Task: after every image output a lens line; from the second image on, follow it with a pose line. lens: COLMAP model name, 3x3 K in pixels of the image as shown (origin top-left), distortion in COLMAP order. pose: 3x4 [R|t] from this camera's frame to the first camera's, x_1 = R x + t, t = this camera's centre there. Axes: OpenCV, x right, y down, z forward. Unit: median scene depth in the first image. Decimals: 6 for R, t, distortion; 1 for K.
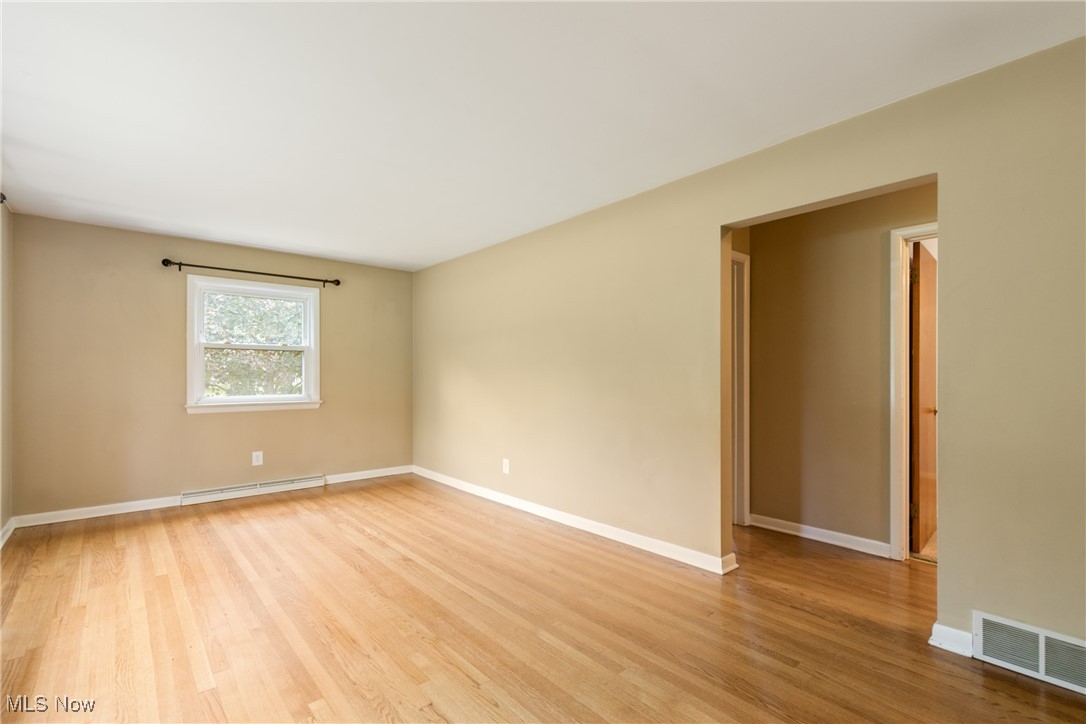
lens RADIAL K [[494.1, 0, 548.4], [0, 494.1, 367.7], [0, 0, 1]] dist [0.003802, 0.000822]
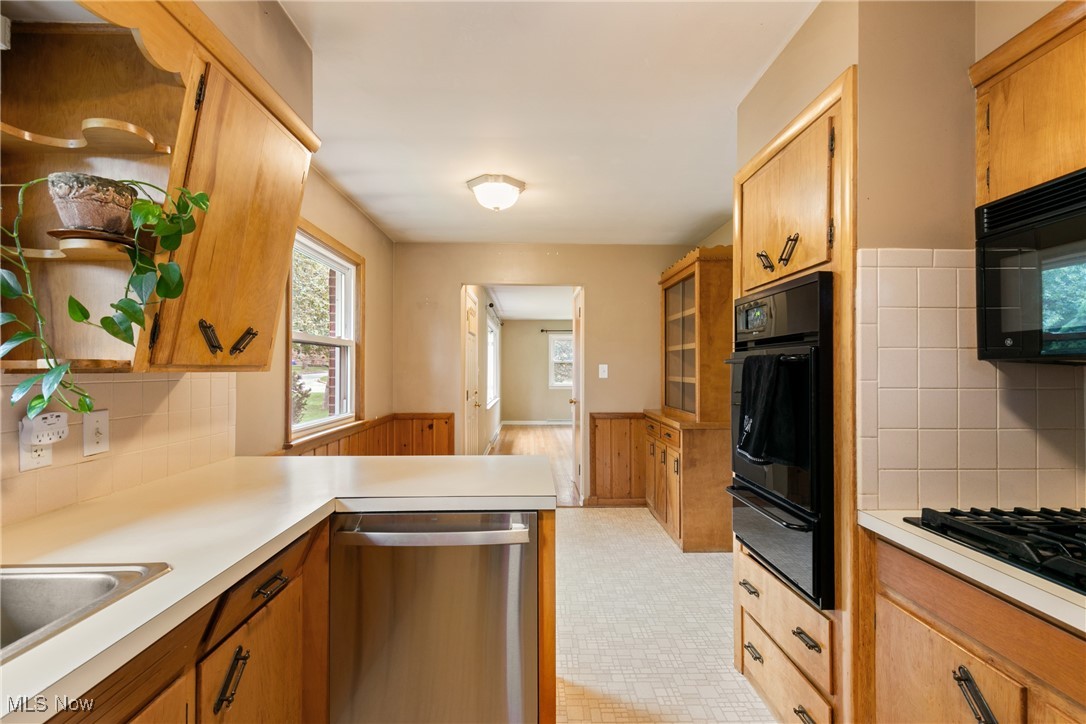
lens RADIAL K [[494.1, 0, 543.4], [0, 494.1, 365.7], [0, 0, 1]] dist [0.003802, 0.000822]
pose [[0.768595, -0.009555, -0.639664, 0.901992], [0.011488, 0.999933, -0.001133, -0.029851], [0.639632, -0.006478, 0.768654, -1.000188]]
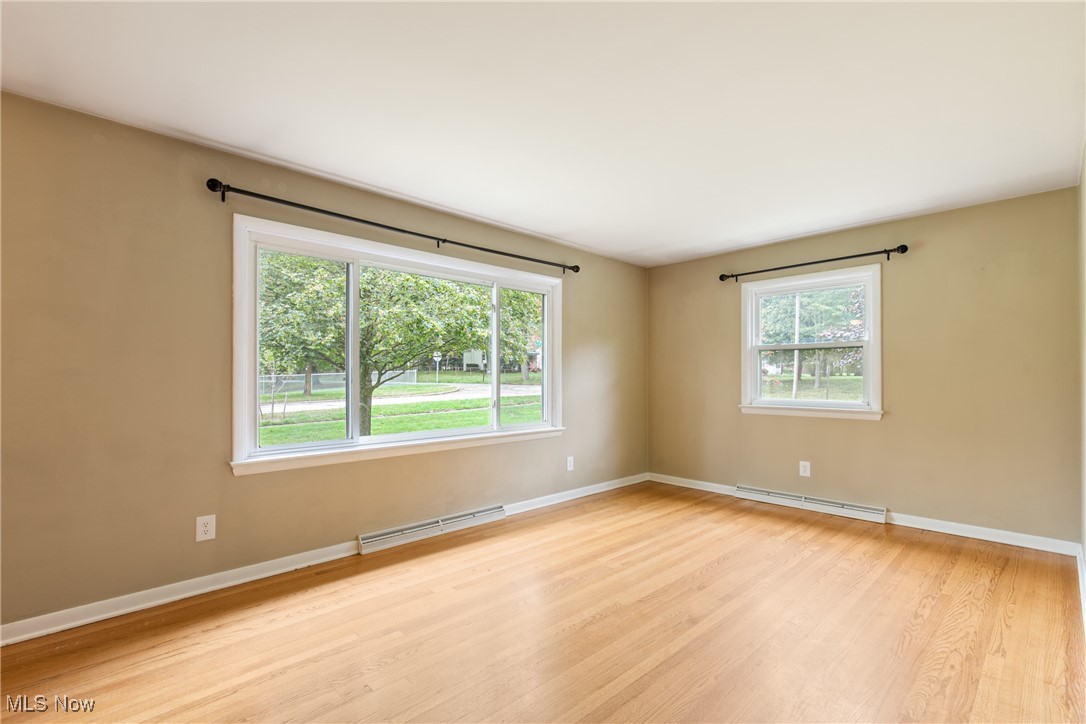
lens RADIAL K [[494.1, 0, 538.3], [0, 494.1, 366.5], [0, 0, 1]] dist [0.003802, 0.000822]
pose [[0.042529, -0.022116, -0.998850, 0.347763], [0.013115, 0.999681, -0.021576, 0.010567], [0.999009, -0.012183, 0.042806, 0.550667]]
